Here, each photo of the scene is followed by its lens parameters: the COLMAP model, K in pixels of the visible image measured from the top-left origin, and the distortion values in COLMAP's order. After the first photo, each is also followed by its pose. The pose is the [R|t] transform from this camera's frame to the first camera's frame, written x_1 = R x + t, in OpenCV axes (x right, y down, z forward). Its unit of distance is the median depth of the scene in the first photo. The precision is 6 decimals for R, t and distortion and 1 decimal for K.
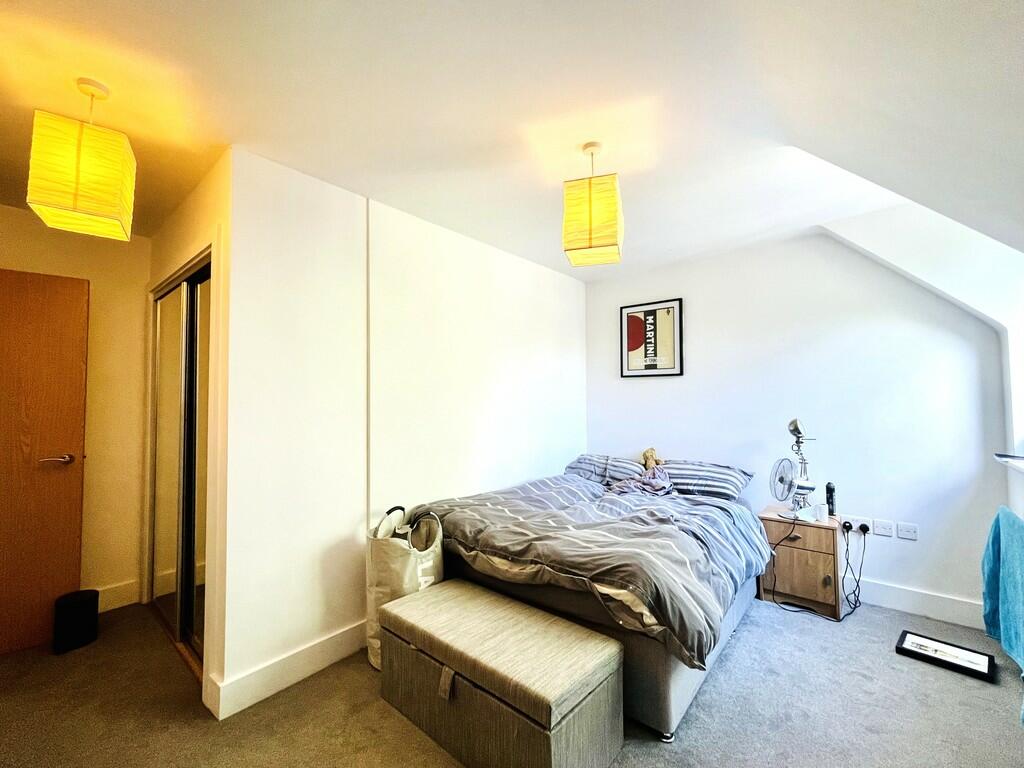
lens RADIAL K [[439.9, 0, 508.3], [0, 439.9, 385.6], [0, 0, 1]] dist [-0.000414, 0.000033]
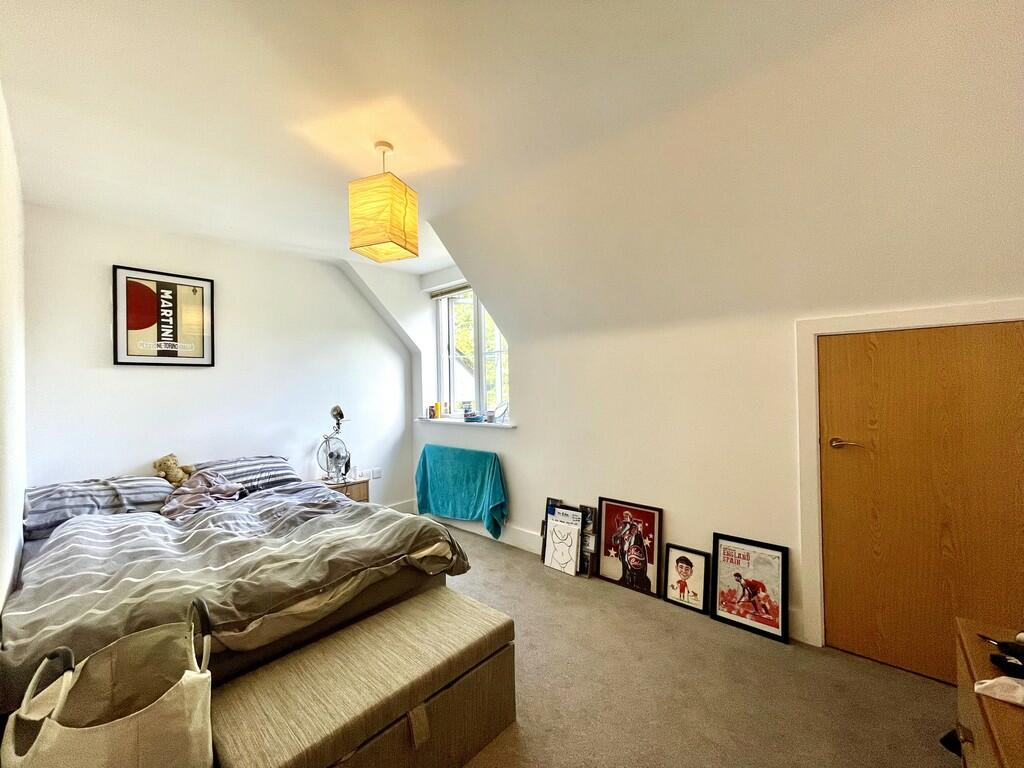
lens RADIAL K [[414.6, 0, 508.5], [0, 414.6, 384.3], [0, 0, 1]] dist [-0.000764, -0.000153]
pose [[0.020984, 0.004501, 0.999770, -0.434590], [-0.008945, 0.999951, -0.004314, 0.011597], [-0.999740, -0.008853, 0.021024, 0.379734]]
